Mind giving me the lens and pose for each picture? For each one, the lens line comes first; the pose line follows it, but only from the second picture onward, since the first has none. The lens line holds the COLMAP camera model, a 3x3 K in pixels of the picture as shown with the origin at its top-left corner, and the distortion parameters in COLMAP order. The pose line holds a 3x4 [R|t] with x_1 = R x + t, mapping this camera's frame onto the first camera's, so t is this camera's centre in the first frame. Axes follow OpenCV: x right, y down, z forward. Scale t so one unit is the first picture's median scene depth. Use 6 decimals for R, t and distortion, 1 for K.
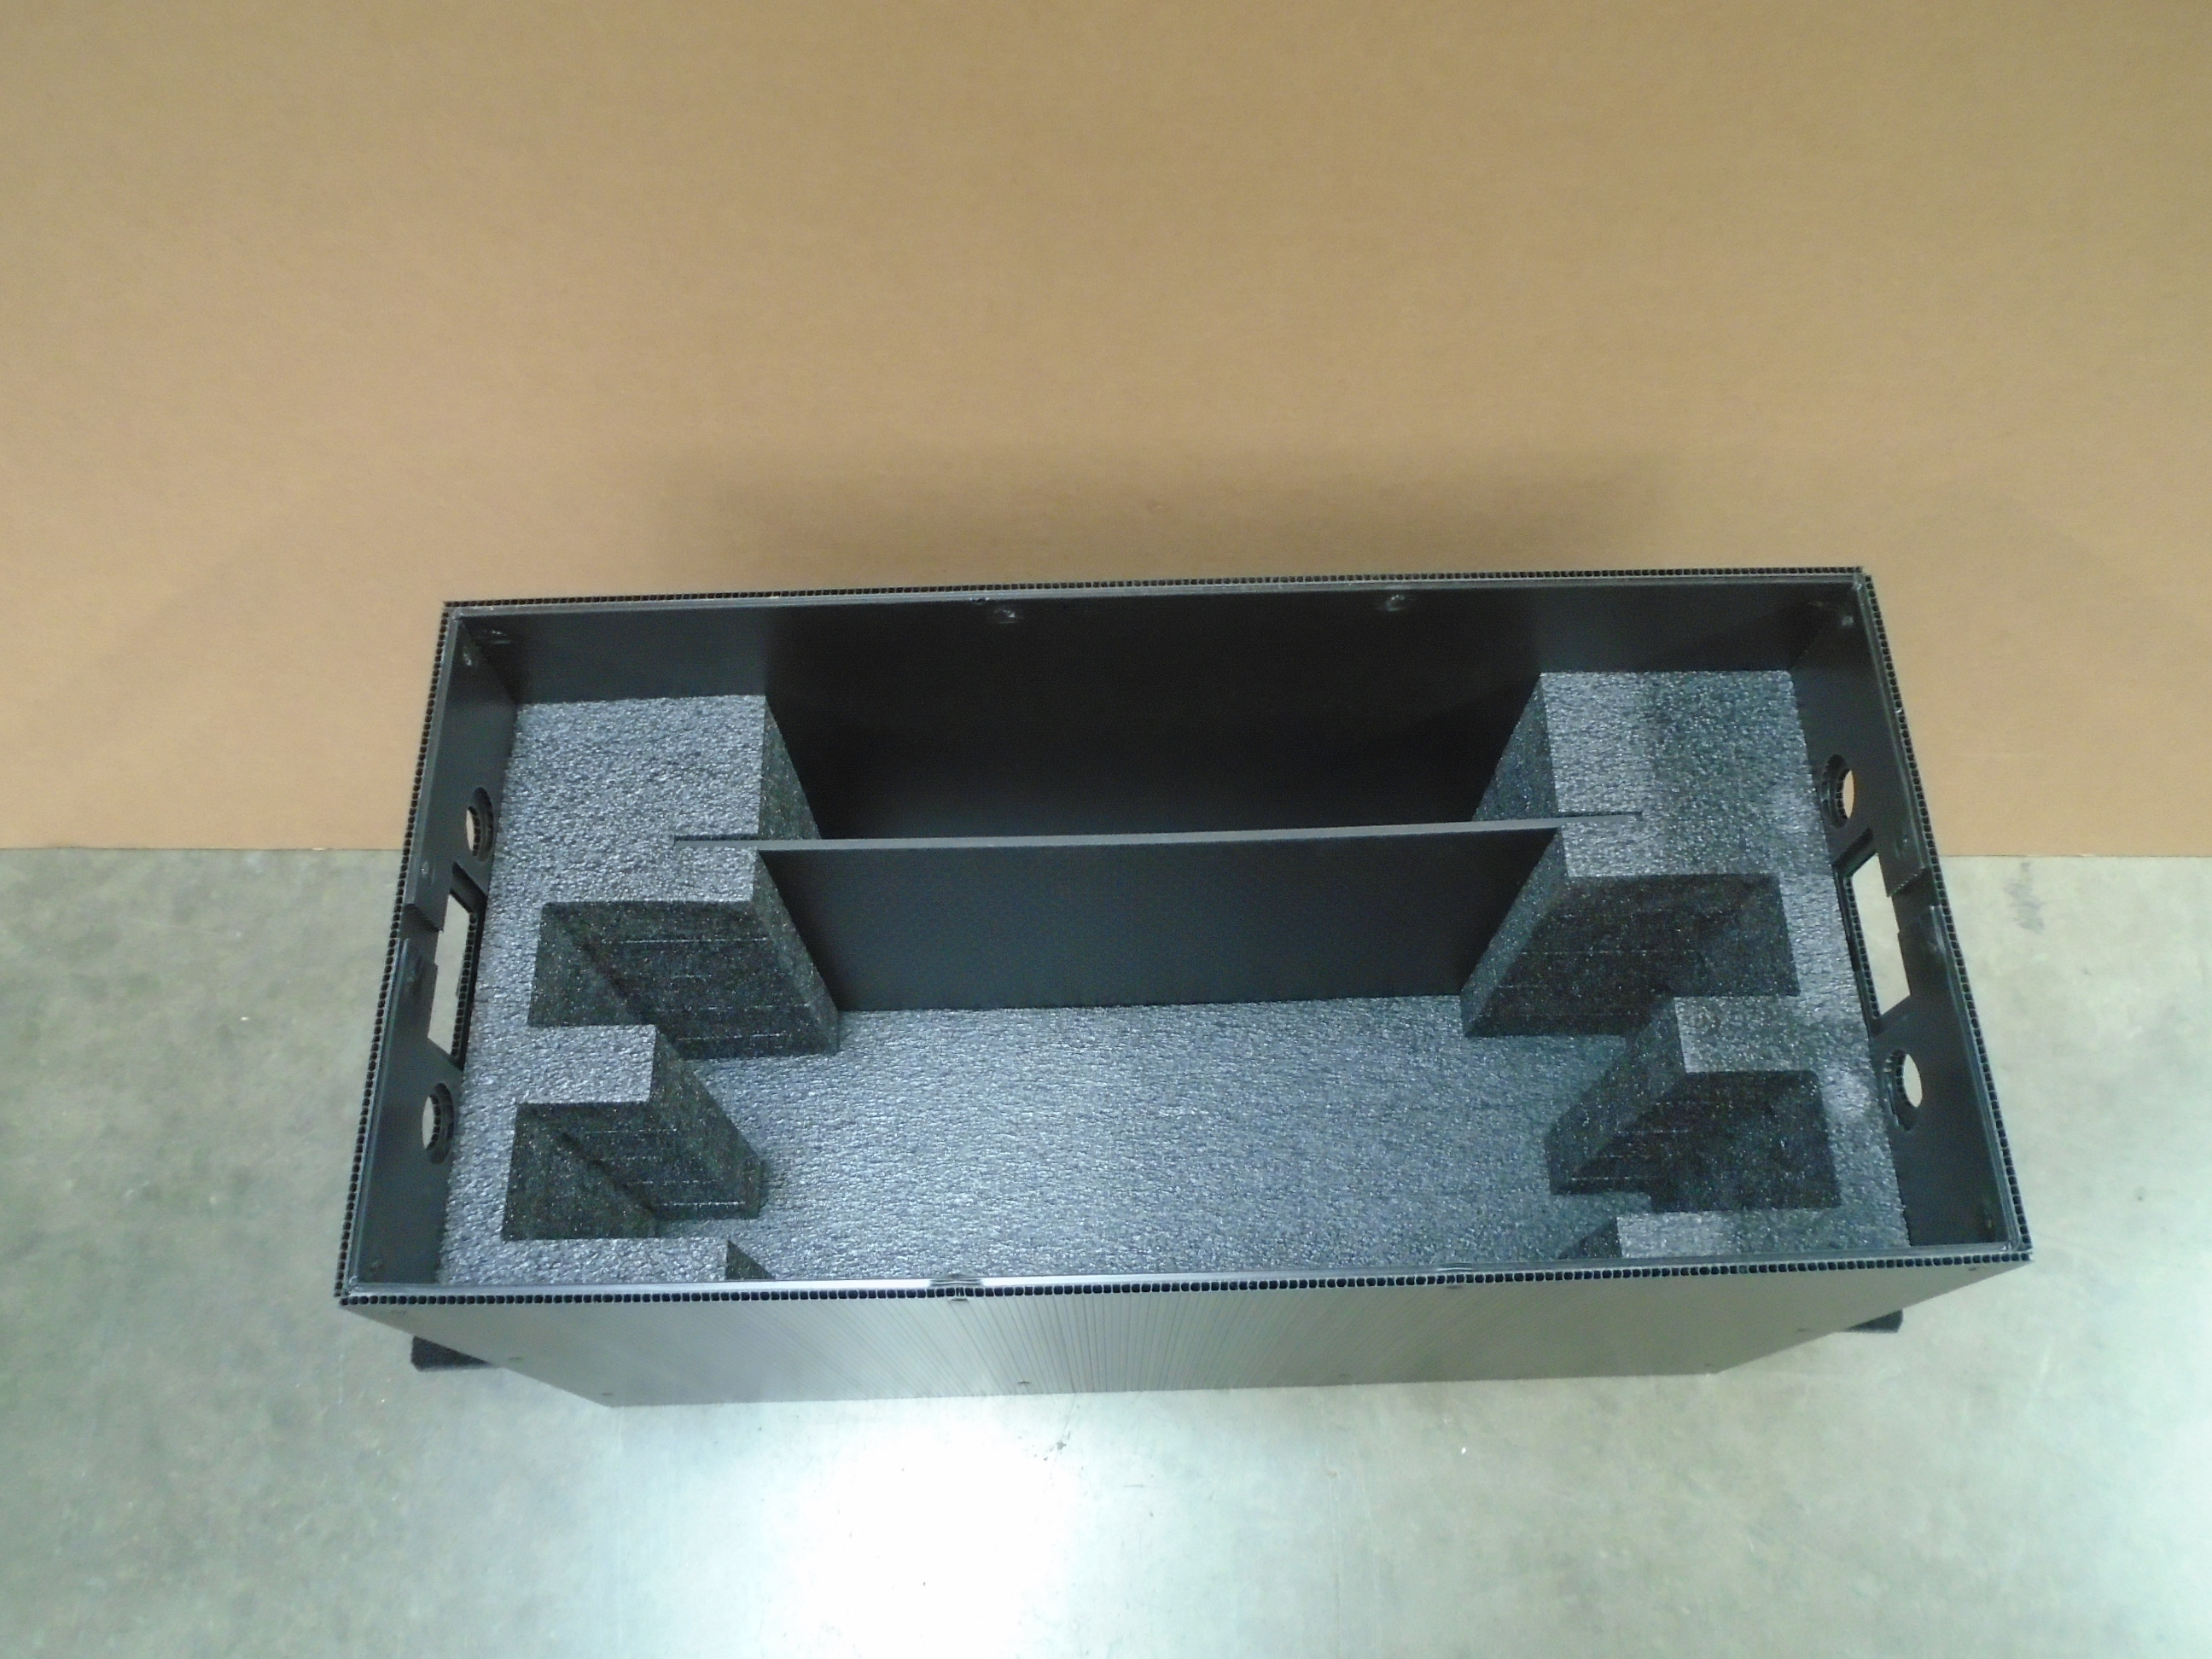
lens RADIAL K [[1711.4, 0, 1095.6], [0, 1711.4, 826.9], [0, 0, 1]] dist [-0.002154, -0.001272]
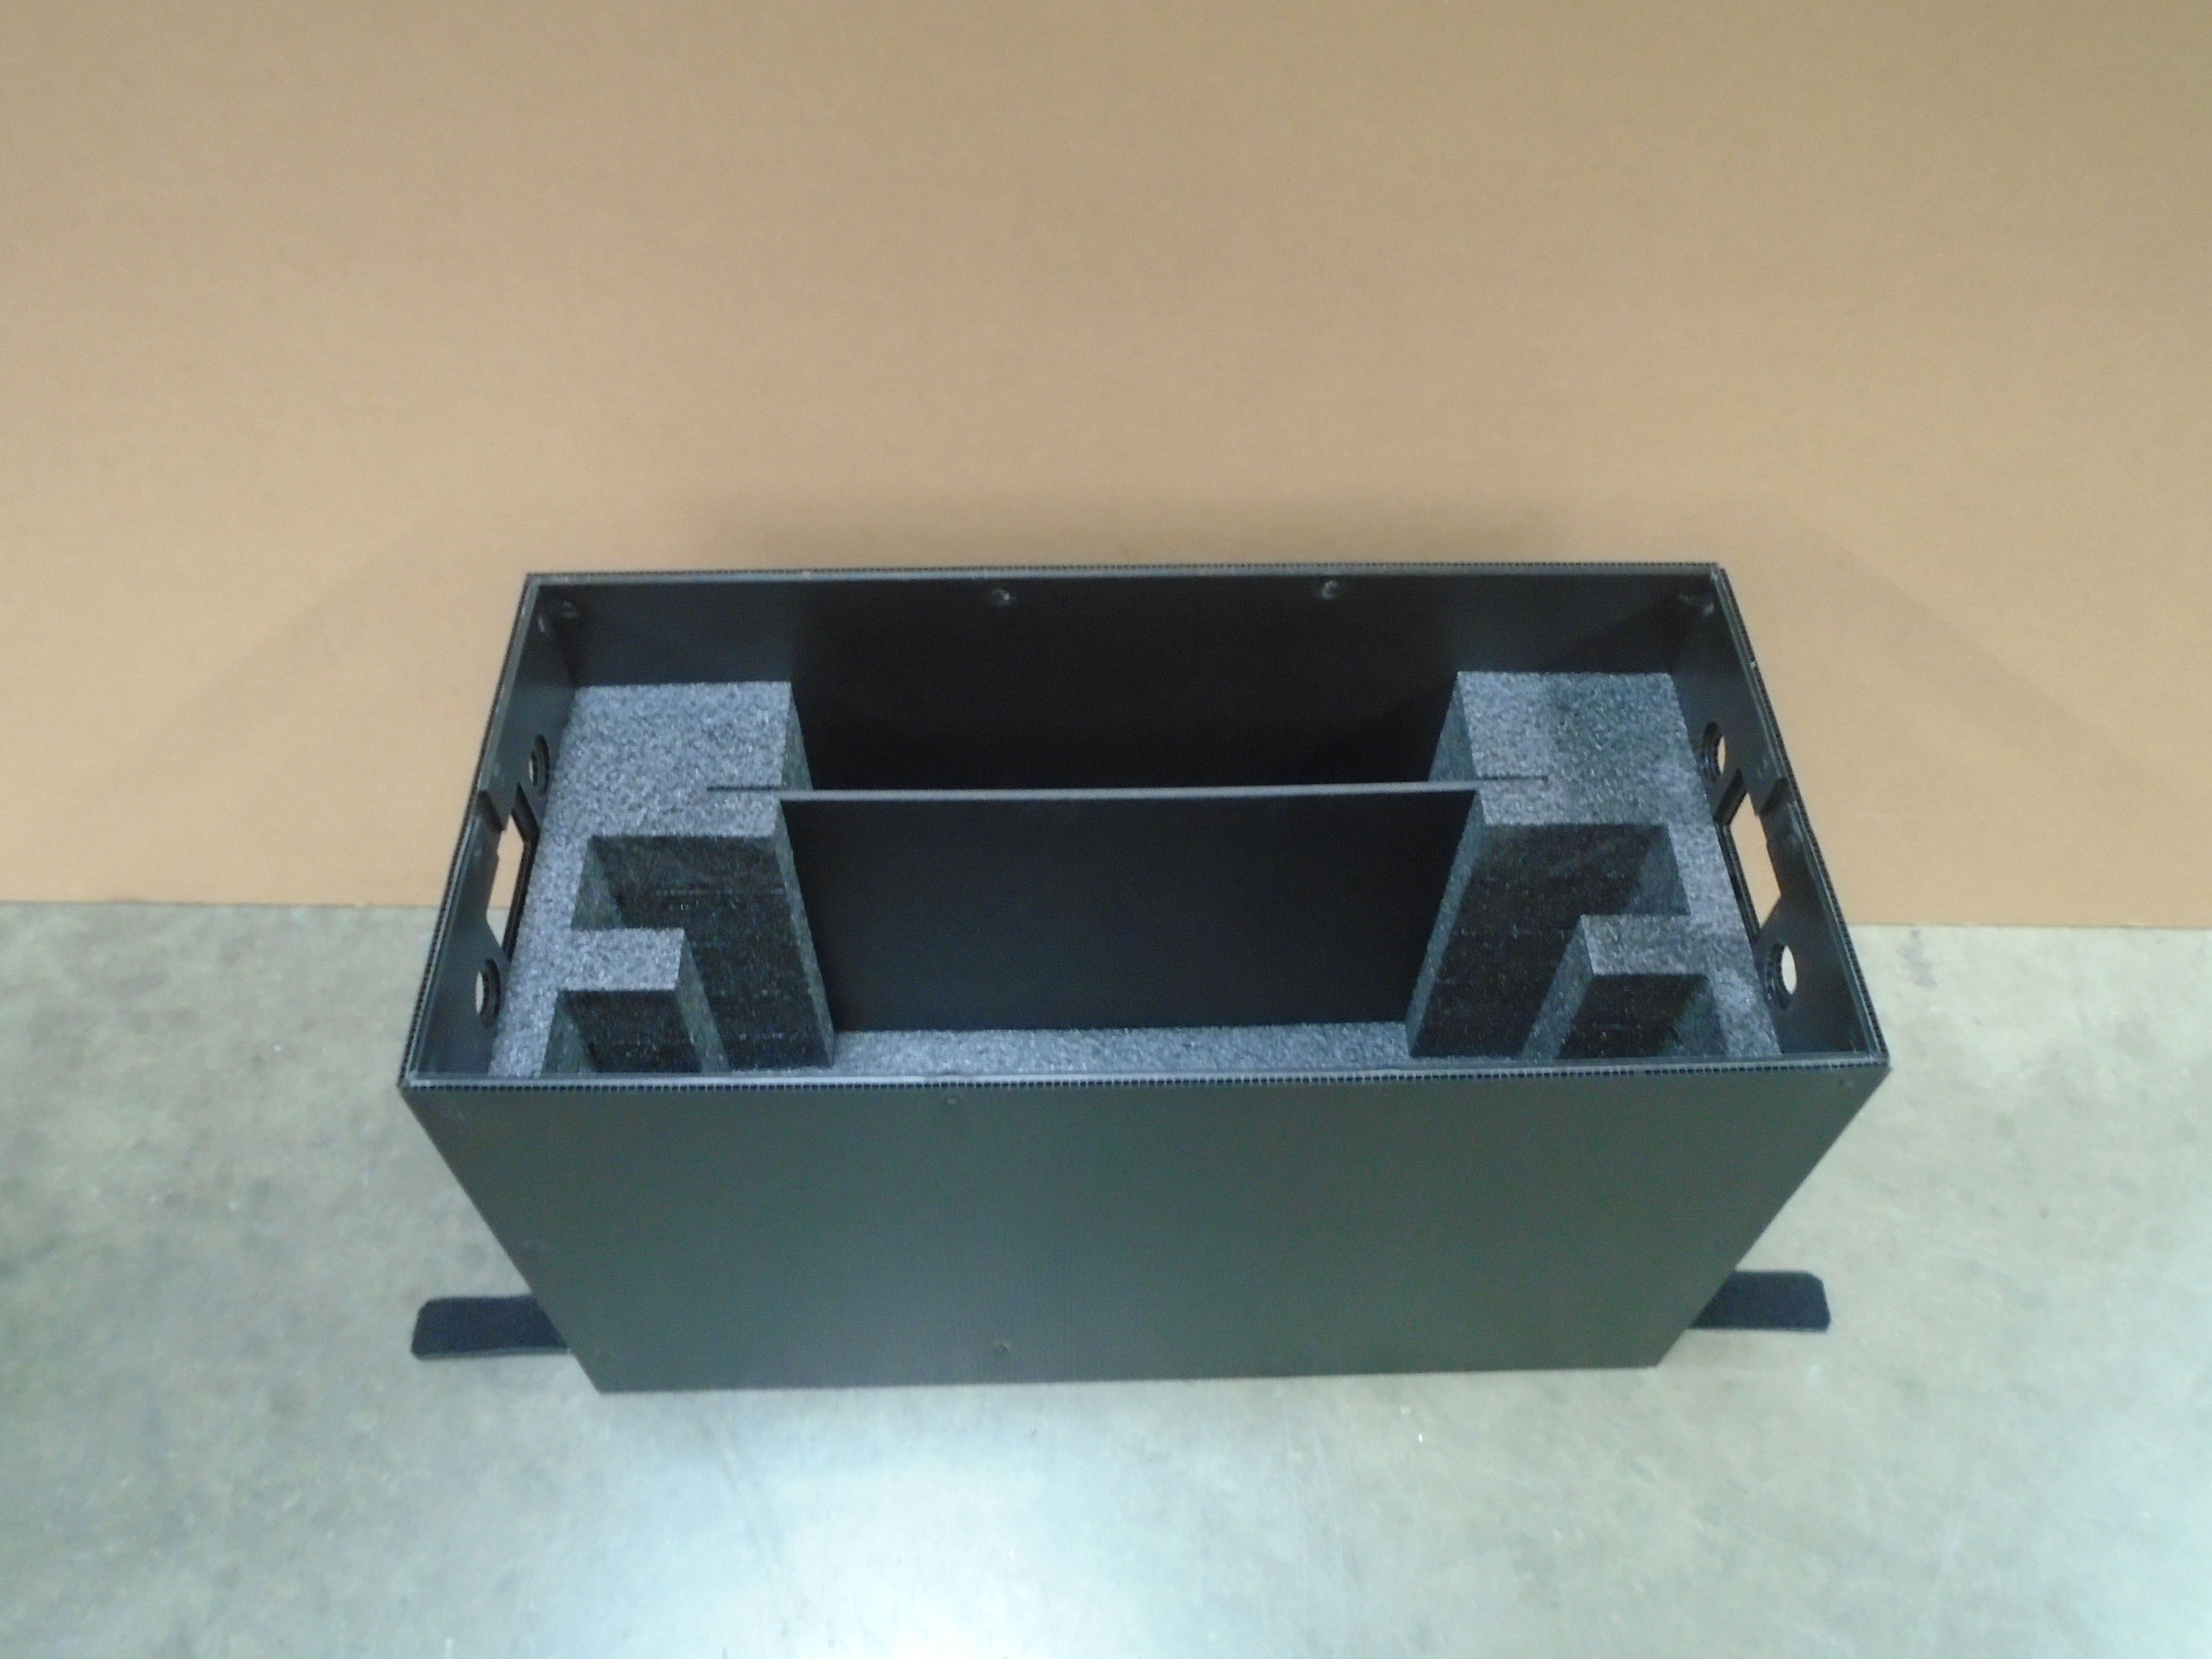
lens RADIAL K [[1711.4, 0, 1095.6], [0, 1711.4, 826.9], [0, 0, 1]] dist [-0.002154, -0.001272]
pose [[0.999829, 0.011573, 0.014414, -0.002149], [-0.008113, 0.975376, -0.220399, 0.239337], [-0.016610, 0.220244, 0.975303, -0.097761]]
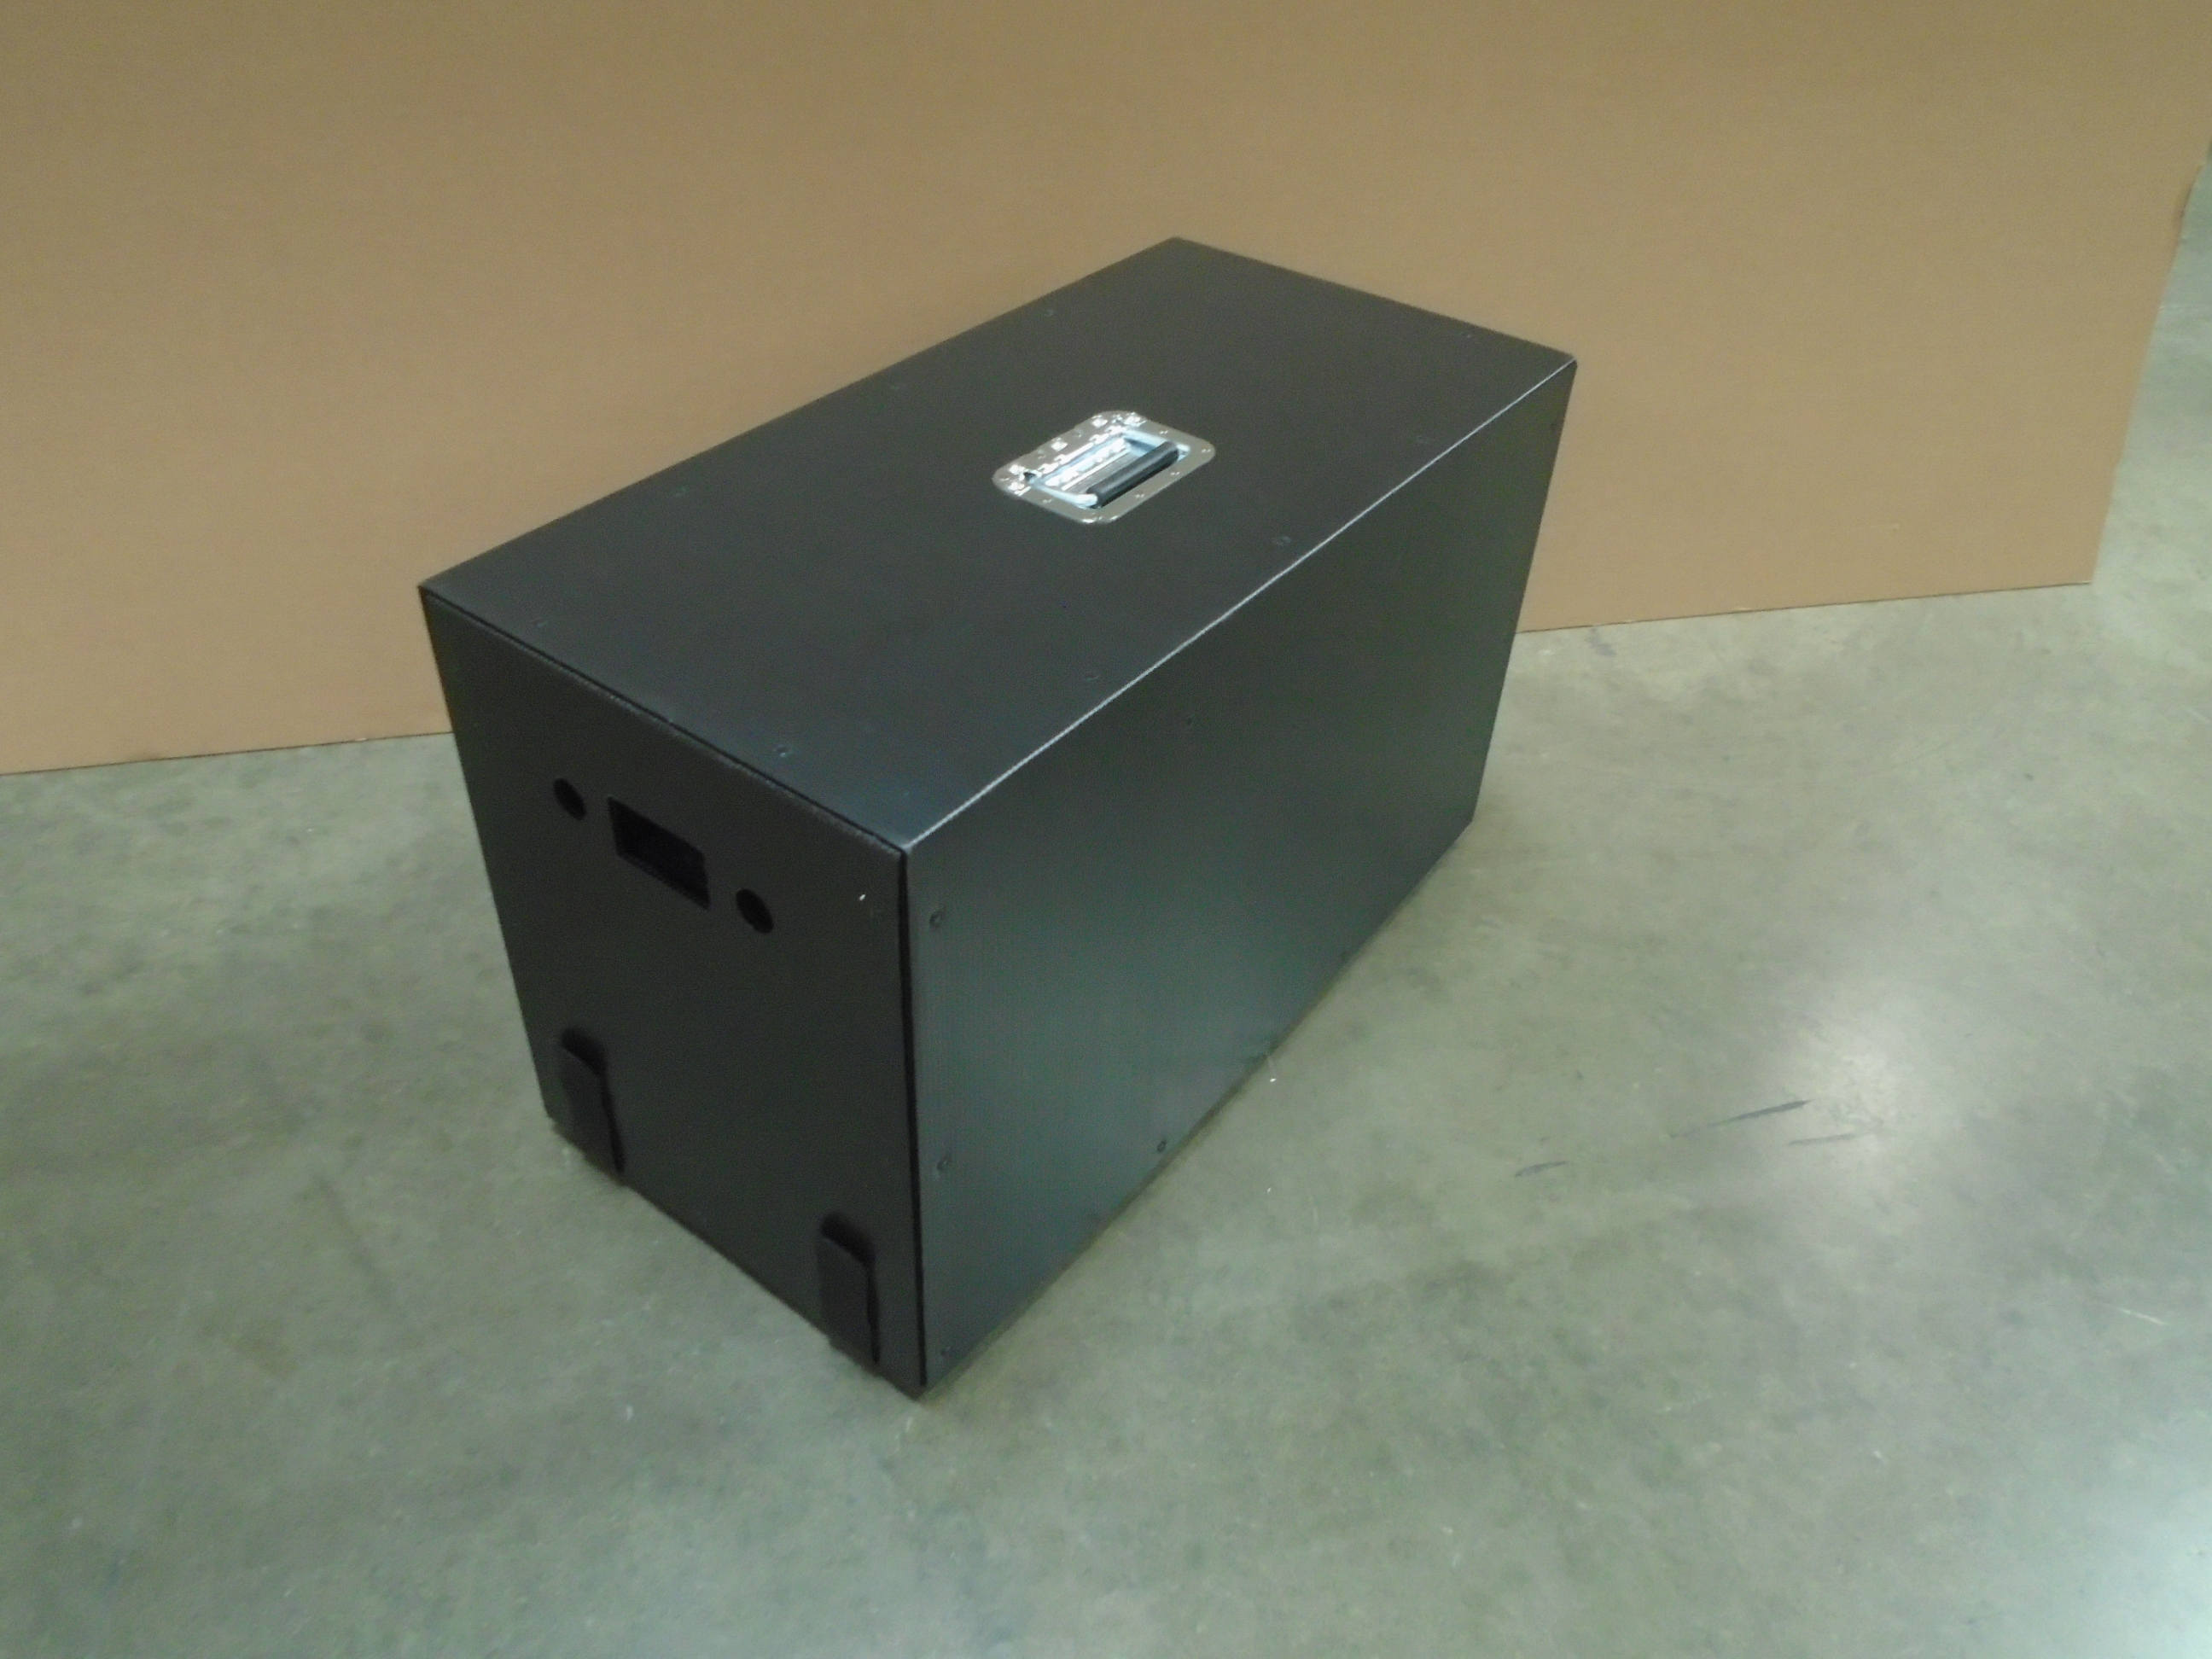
lens RADIAL K [[1711.4, 0, 1095.6], [0, 1711.4, 826.9], [0, 0, 1]] dist [-0.002154, -0.001272]
pose [[0.974352, -0.105767, 0.198623, -0.216098], [0.185740, 0.876297, -0.444527, 0.877729], [-0.127036, 0.470018, 0.873467, -0.178374]]
